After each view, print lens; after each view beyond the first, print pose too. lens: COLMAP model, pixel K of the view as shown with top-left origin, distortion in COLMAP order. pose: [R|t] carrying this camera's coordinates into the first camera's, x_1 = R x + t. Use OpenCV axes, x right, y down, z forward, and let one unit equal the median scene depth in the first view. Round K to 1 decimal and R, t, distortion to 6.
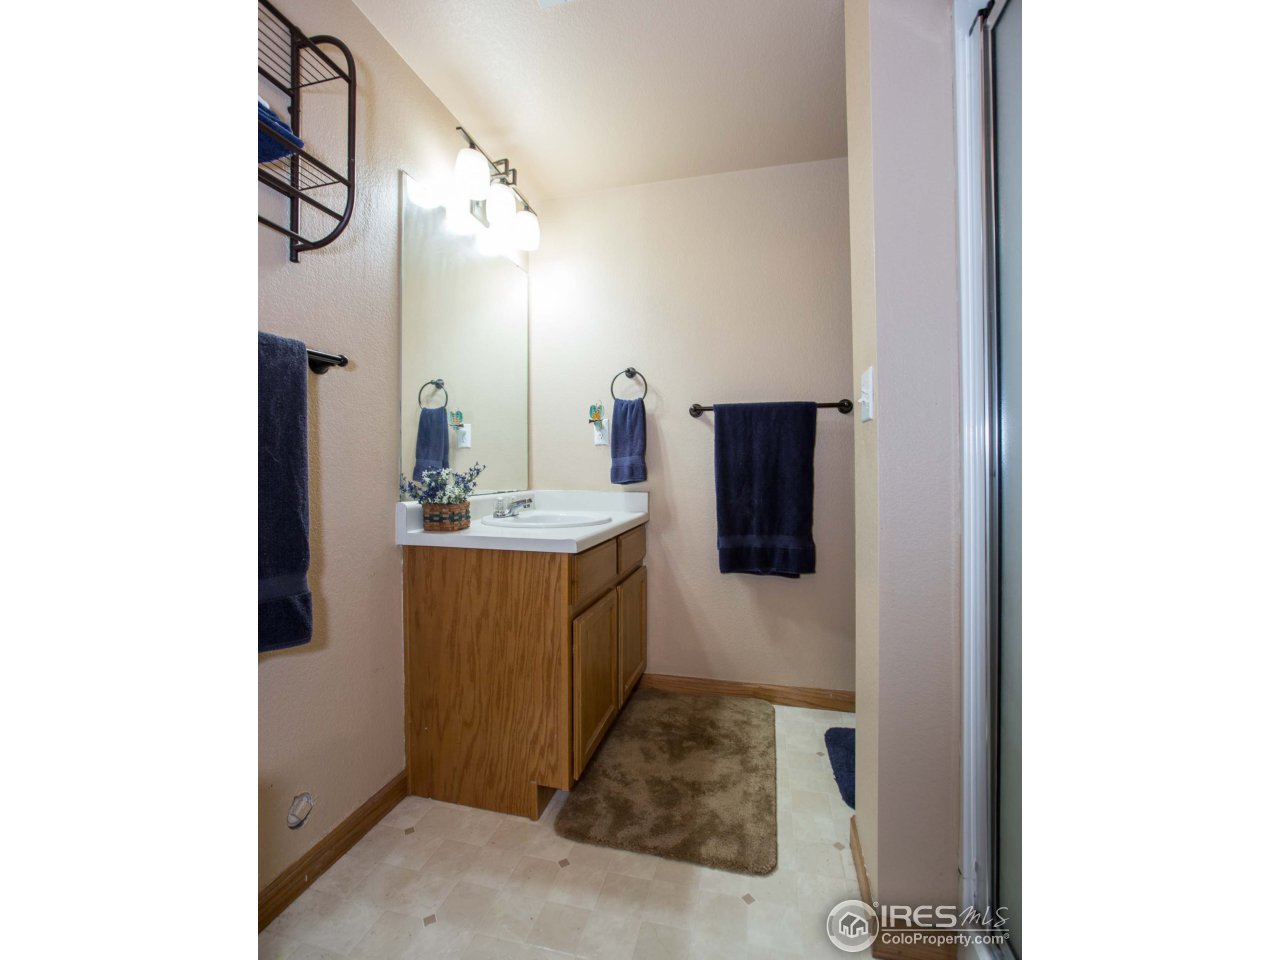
lens RADIAL K [[537.1, 0, 636.9], [0, 537.1, 439.7], [0, 0, 1]] dist [-0.044736, 0.018909]
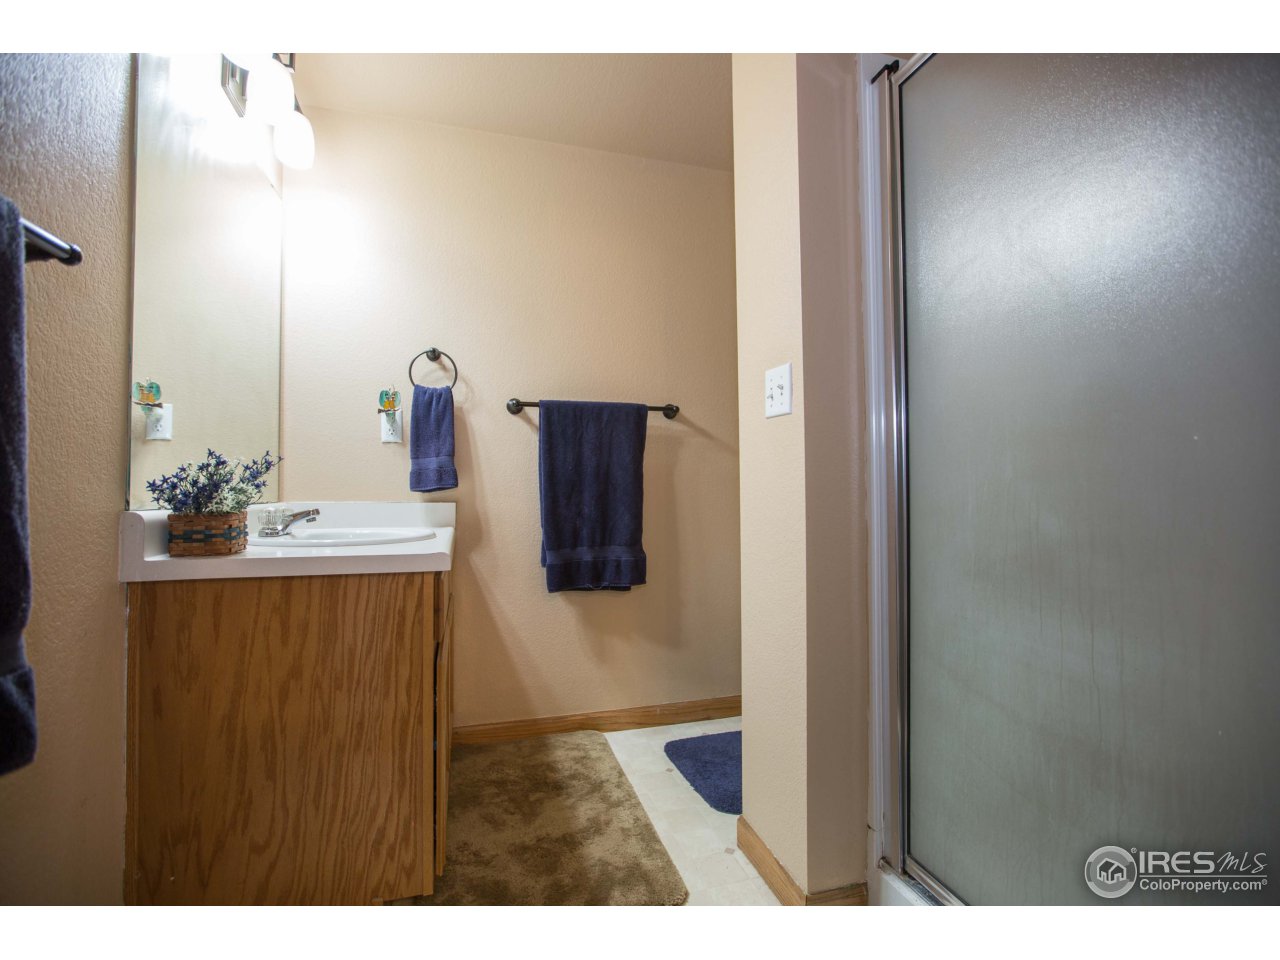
lens RADIAL K [[591.2, 0, 649.9], [0, 591.2, 447.2], [0, 0, 1]] dist [-0.053221, 0.027851]
pose [[0.851012, 0.035194, 0.523966, -0.240753], [-0.022151, 0.999269, -0.031143, 0.043204], [-0.524680, 0.014897, 0.851169, 0.107097]]
